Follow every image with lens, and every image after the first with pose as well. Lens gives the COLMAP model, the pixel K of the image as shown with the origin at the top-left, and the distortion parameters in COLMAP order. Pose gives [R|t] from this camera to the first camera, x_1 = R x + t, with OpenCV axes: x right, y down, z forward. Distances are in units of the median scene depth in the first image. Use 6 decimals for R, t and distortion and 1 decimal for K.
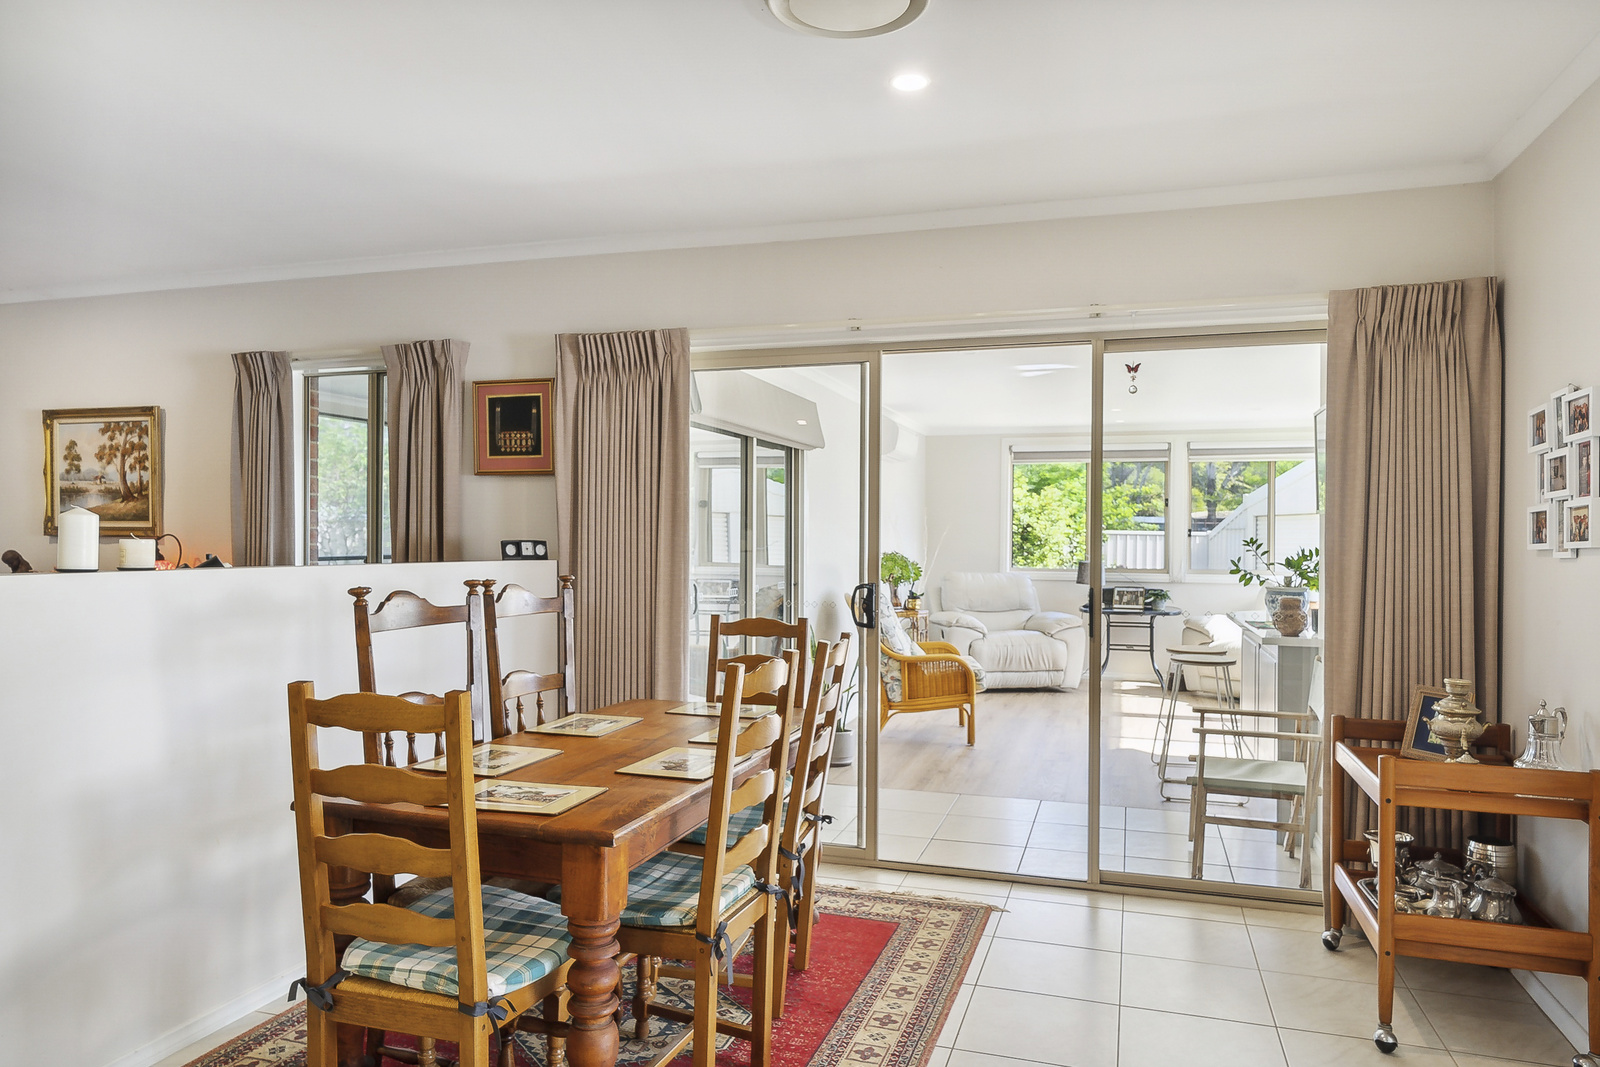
lens RADIAL K [[1043.2, 0, 800.0], [0, 1043.2, 533.5], [0, 0, 1]] dist [-0.003309, -0.000088]
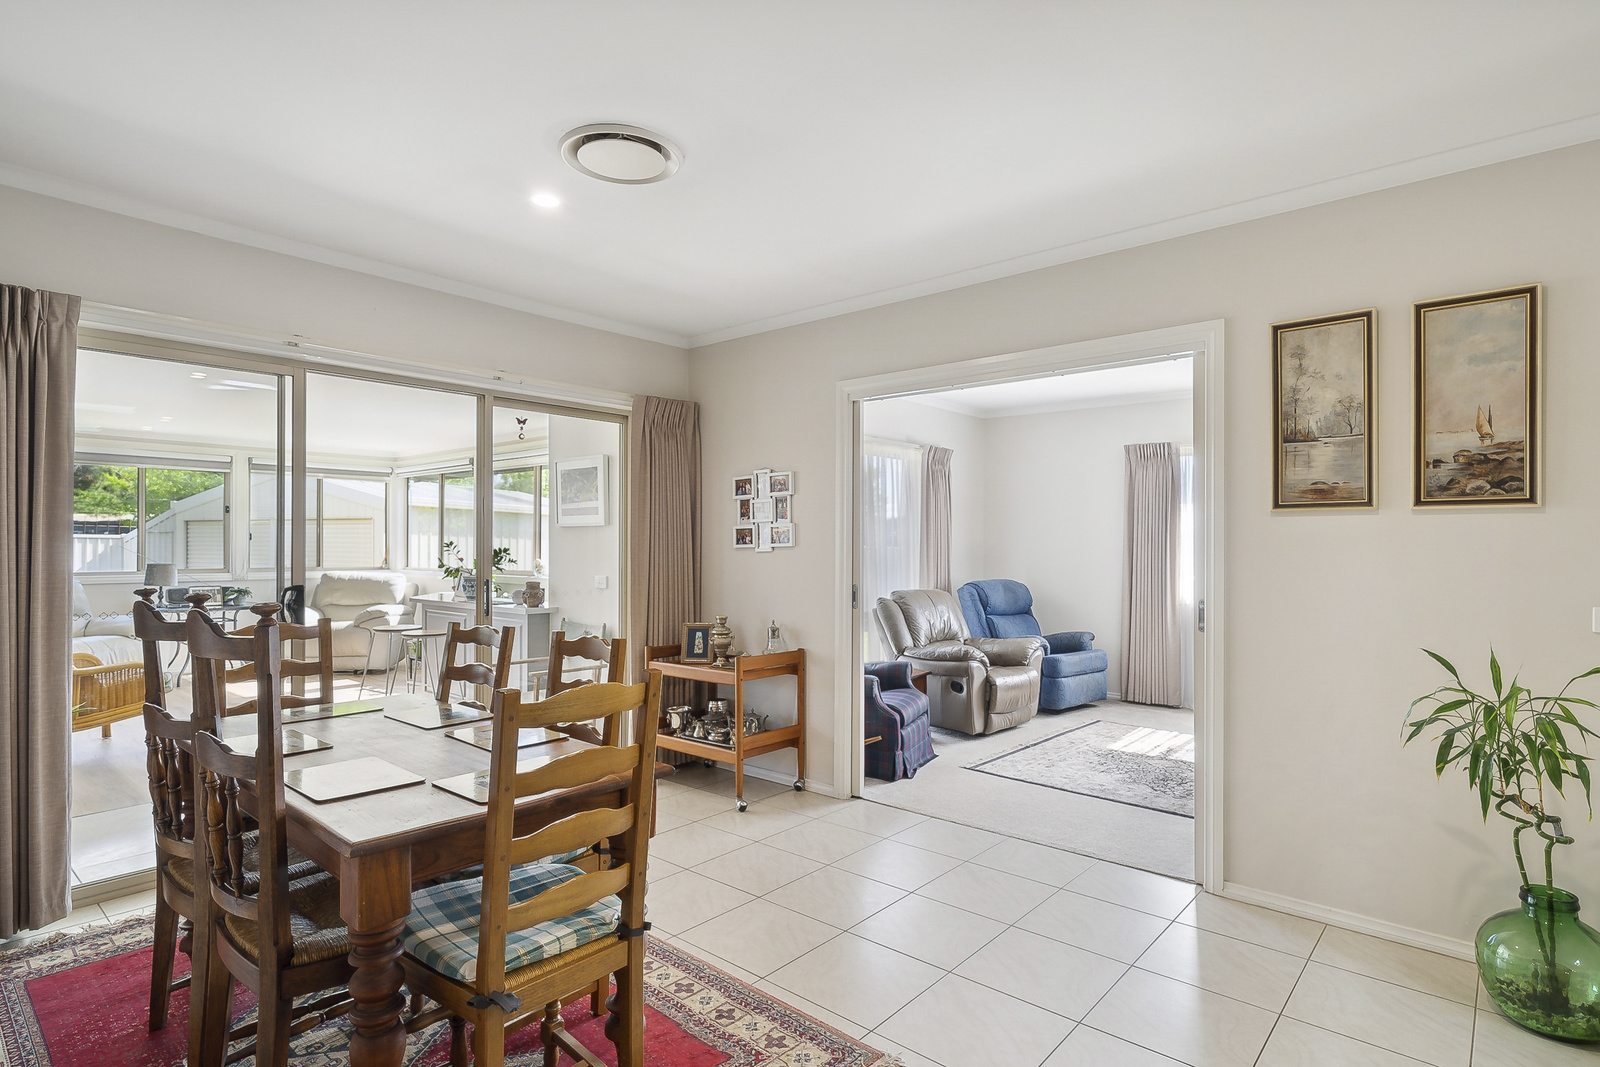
lens RADIAL K [[821.4, 0, 800.0], [0, 821.4, 533.5], [0, 0, 1]] dist [0.000734, 0.000607]
pose [[0.394652, 0.007039, 0.918804, -0.265997], [-0.003912, 0.999974, -0.005981, -0.000966], [-0.918822, -0.001234, 0.394669, 0.105128]]
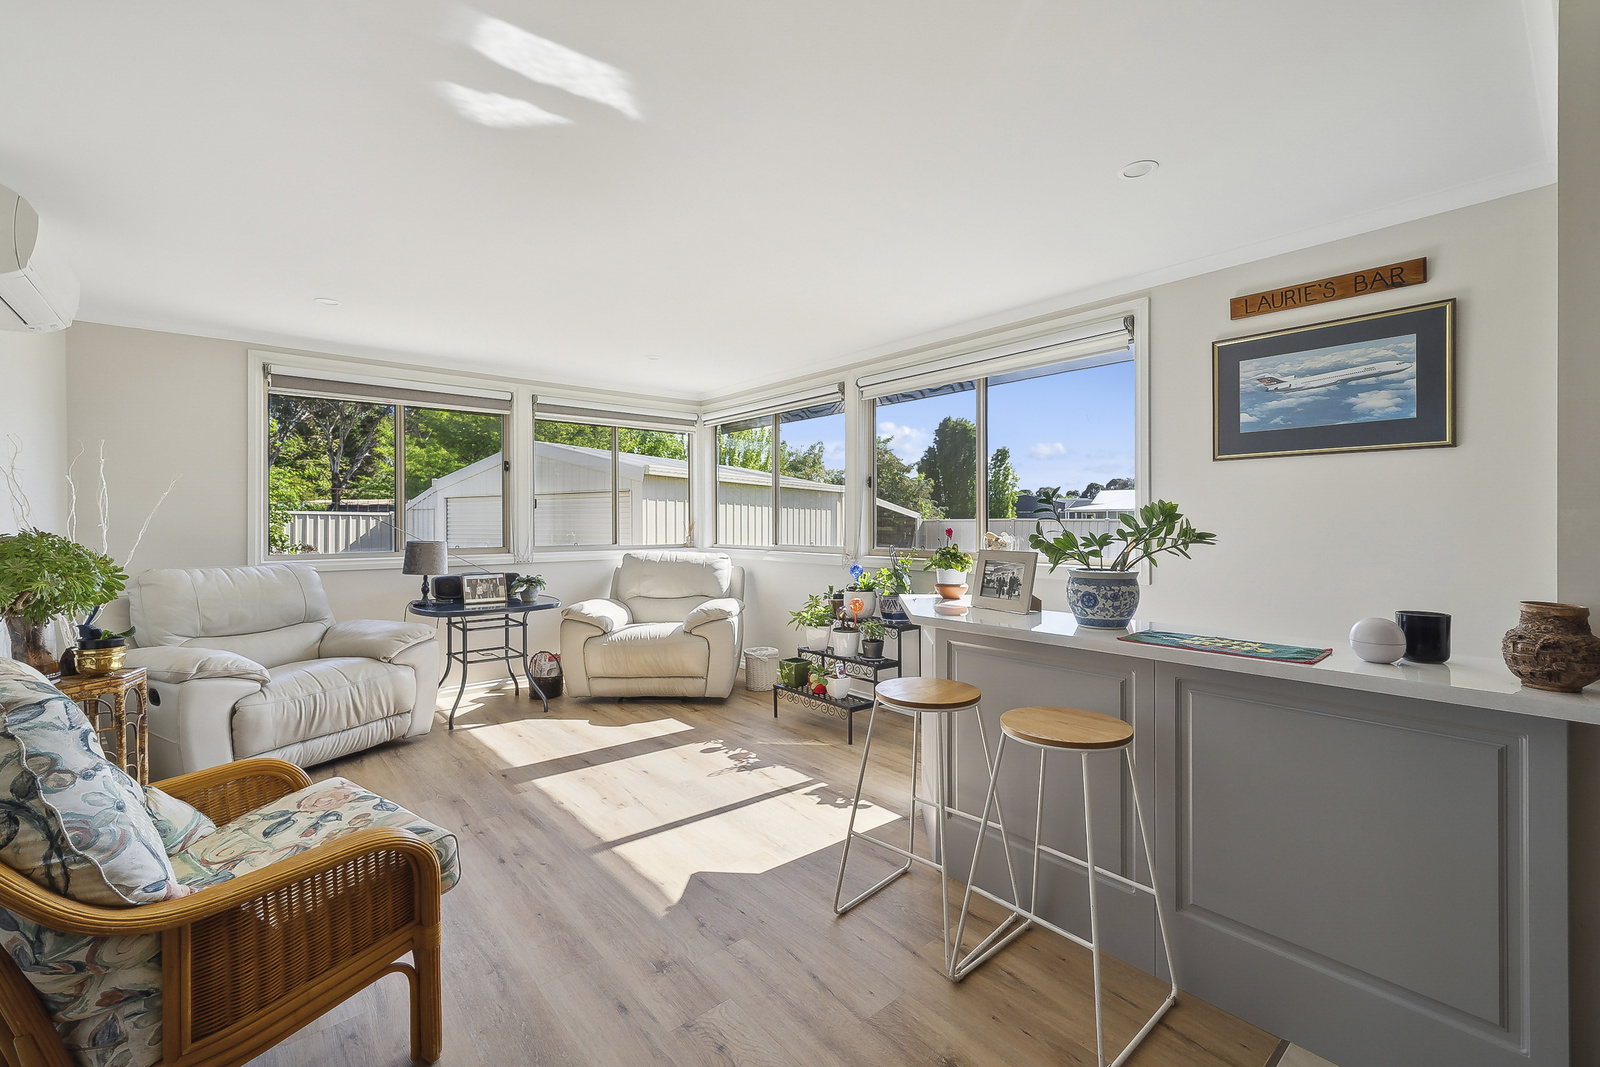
lens RADIAL K [[673.2, 0, 803.1], [0, 673.2, 521.1], [0, 0, 1]] dist [0.000382, -0.000068]
pose [[0.525600, -0.008376, 0.850691, 0.030155], [0.002411, 0.999962, 0.008356, 0.011959], [-0.850728, -0.002341, 0.525600, 0.642916]]
